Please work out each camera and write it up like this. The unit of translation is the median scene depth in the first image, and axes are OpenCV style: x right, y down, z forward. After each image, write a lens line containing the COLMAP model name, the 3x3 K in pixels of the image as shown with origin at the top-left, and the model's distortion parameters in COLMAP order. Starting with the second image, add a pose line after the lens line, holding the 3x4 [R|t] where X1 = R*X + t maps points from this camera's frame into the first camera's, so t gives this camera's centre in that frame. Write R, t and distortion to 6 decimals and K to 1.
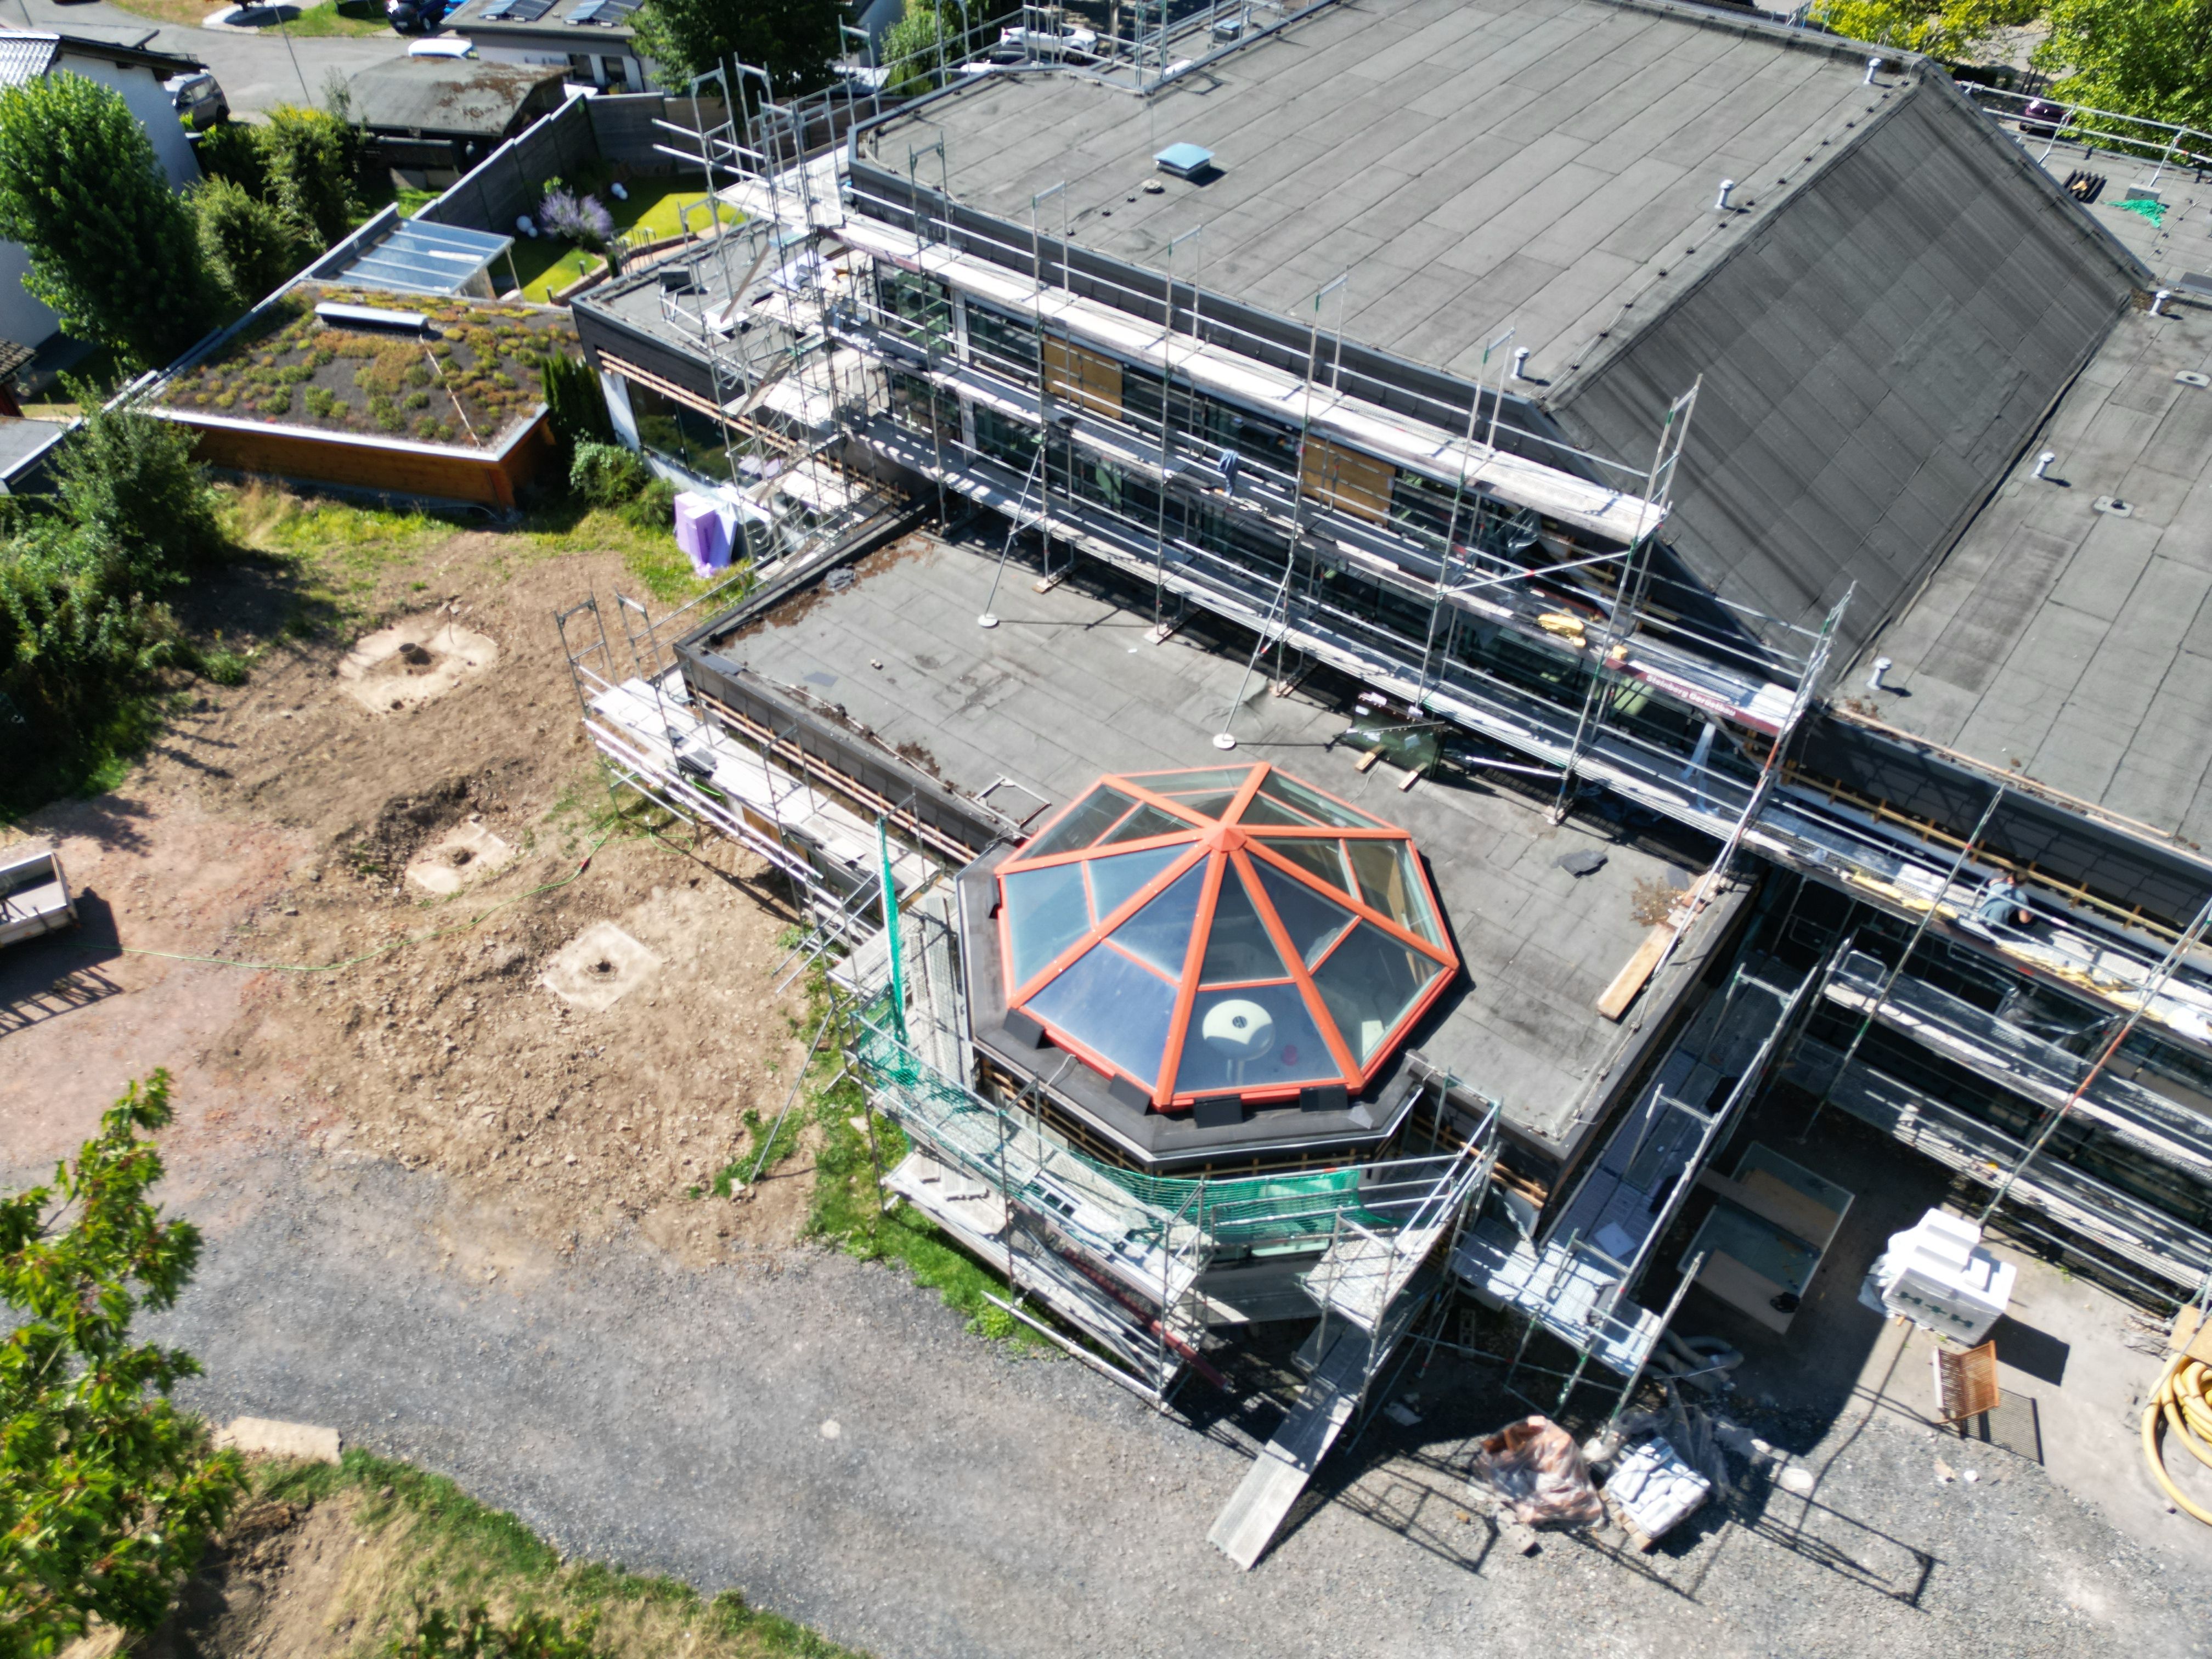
lens RADIAL K [[1541.9, 0, 1103.8], [0, 1541.9, 816.3], [0, 0, 1]] dist [0.068709, -0.062202]
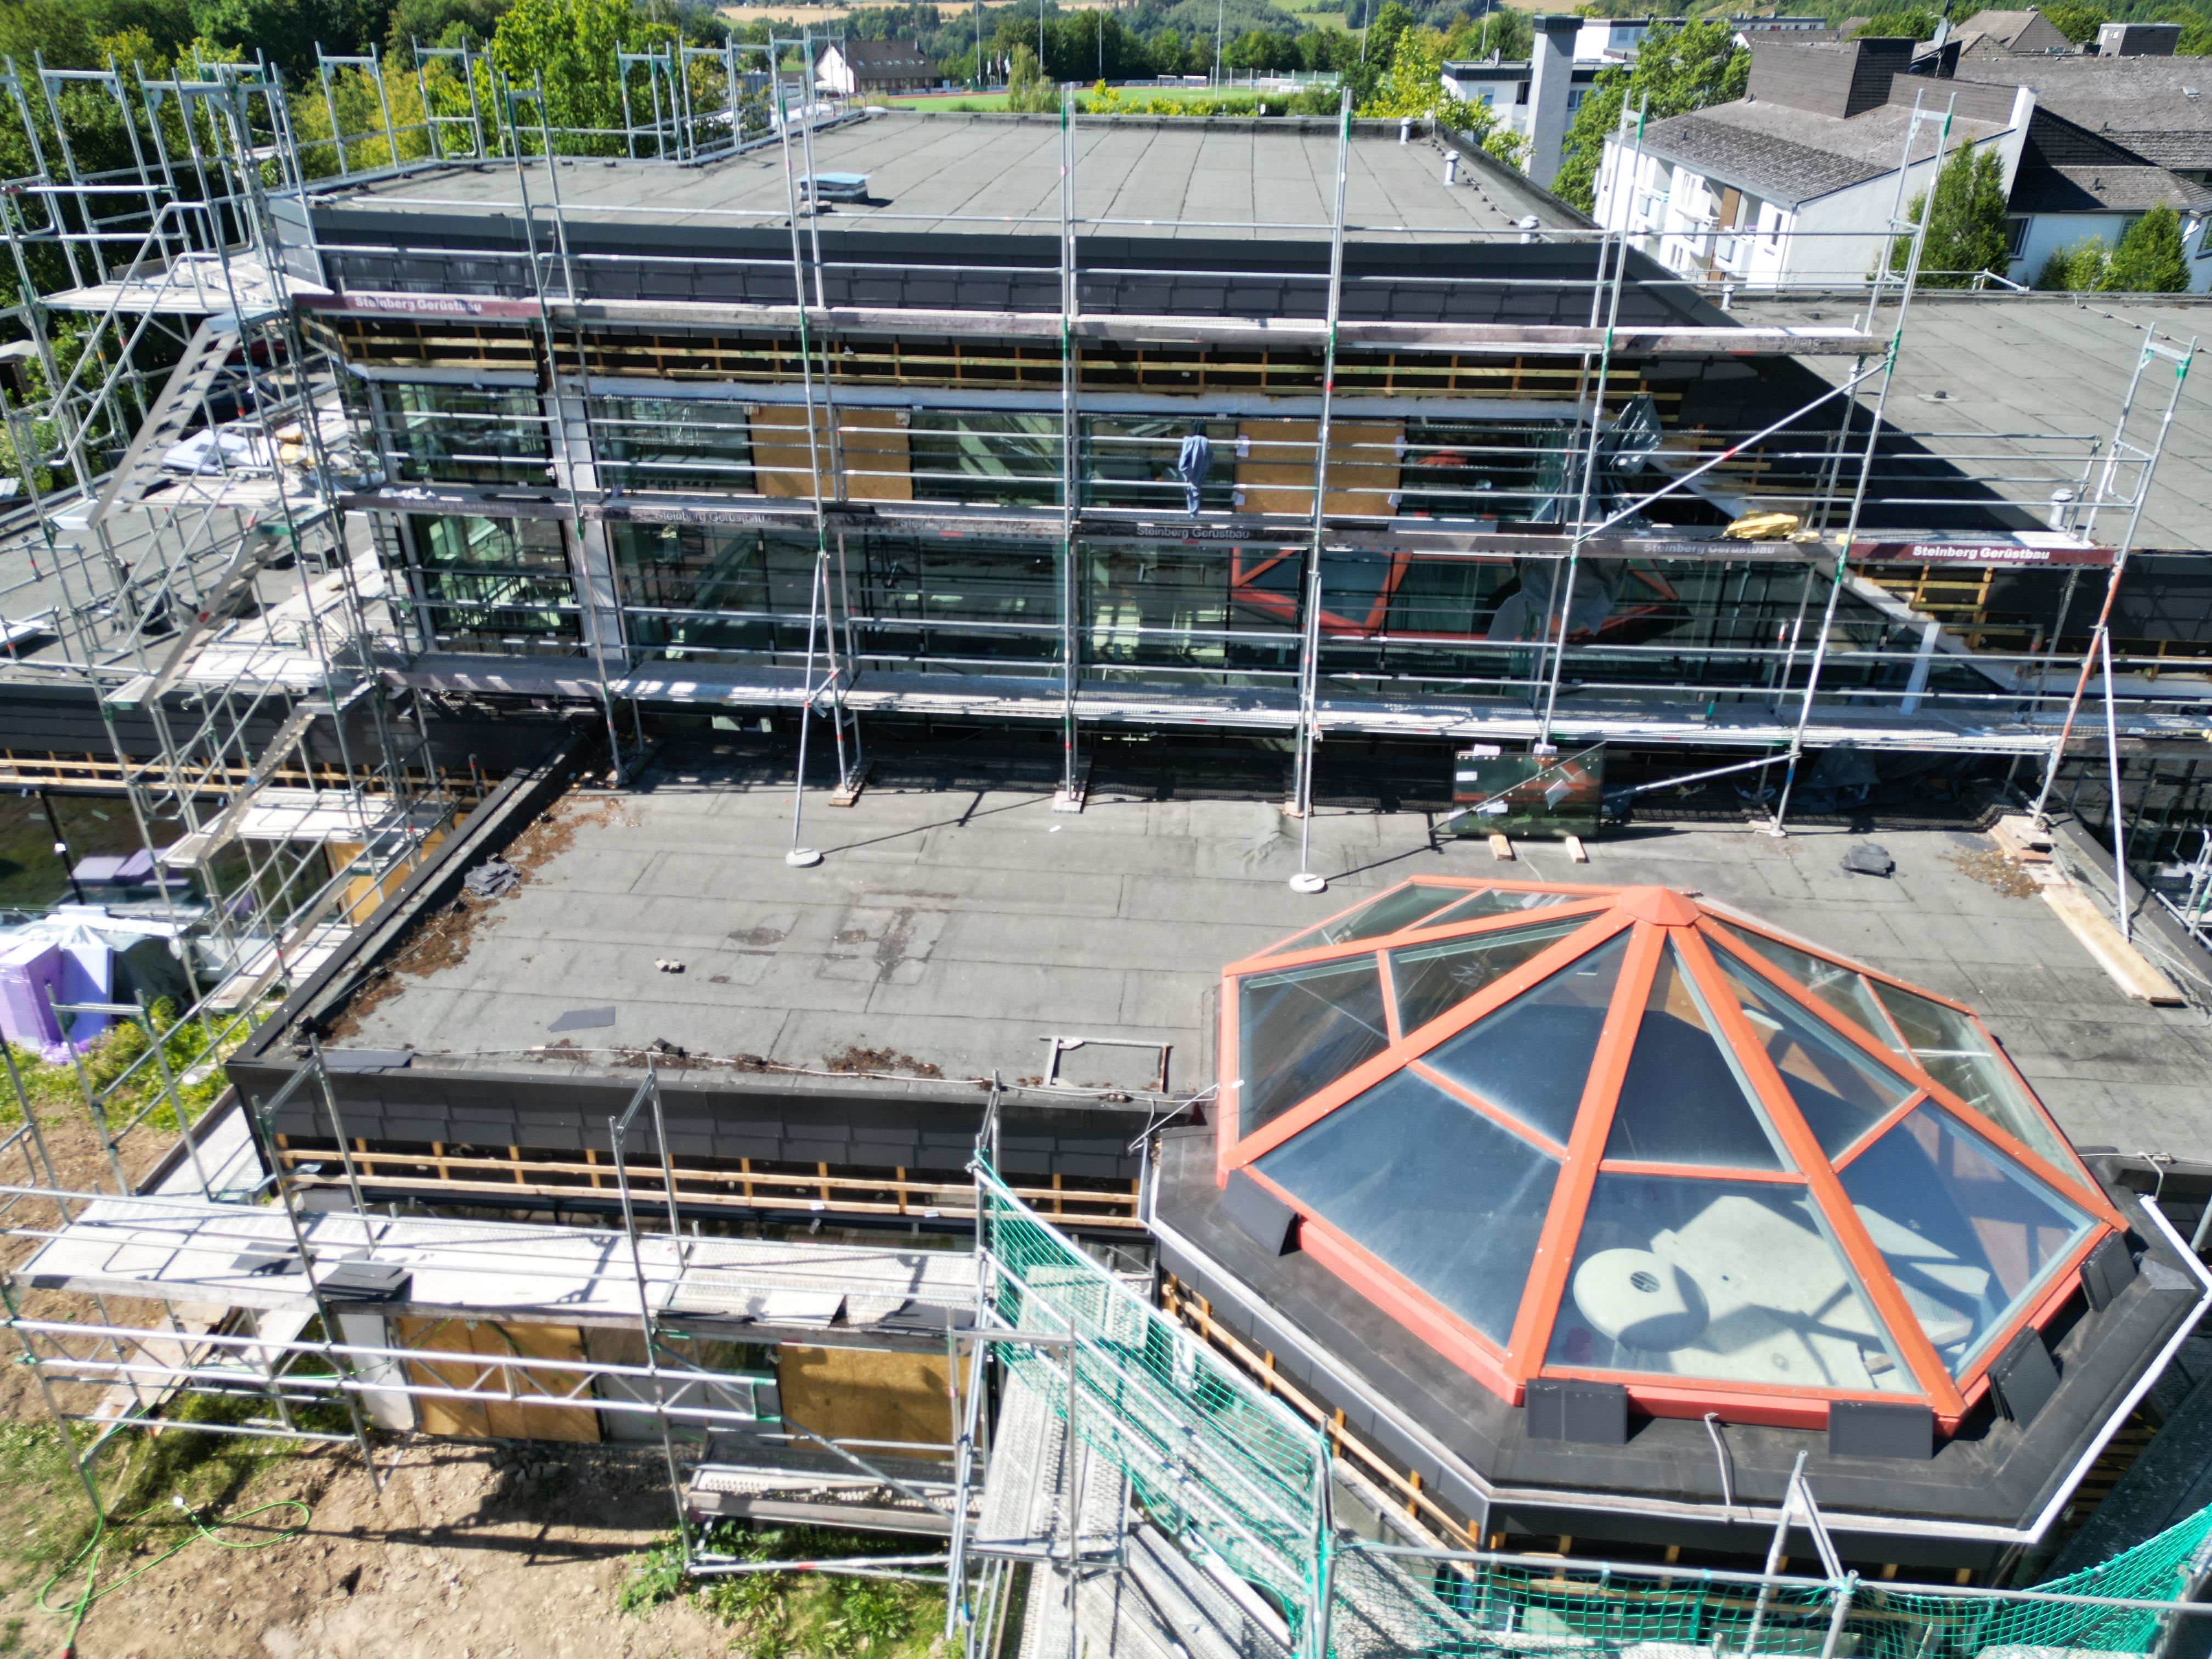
lens RADIAL K [[1541.9, 0, 1103.8], [0, 1541.9, 816.3], [0, 0, 1]] dist [0.068709, -0.062202]
pose [[0.832953, -0.250232, 0.493532, -0.262526], [0.380739, 0.906387, -0.183030, 0.007584], [-0.401531, 0.340362, 0.850251, 0.457202]]
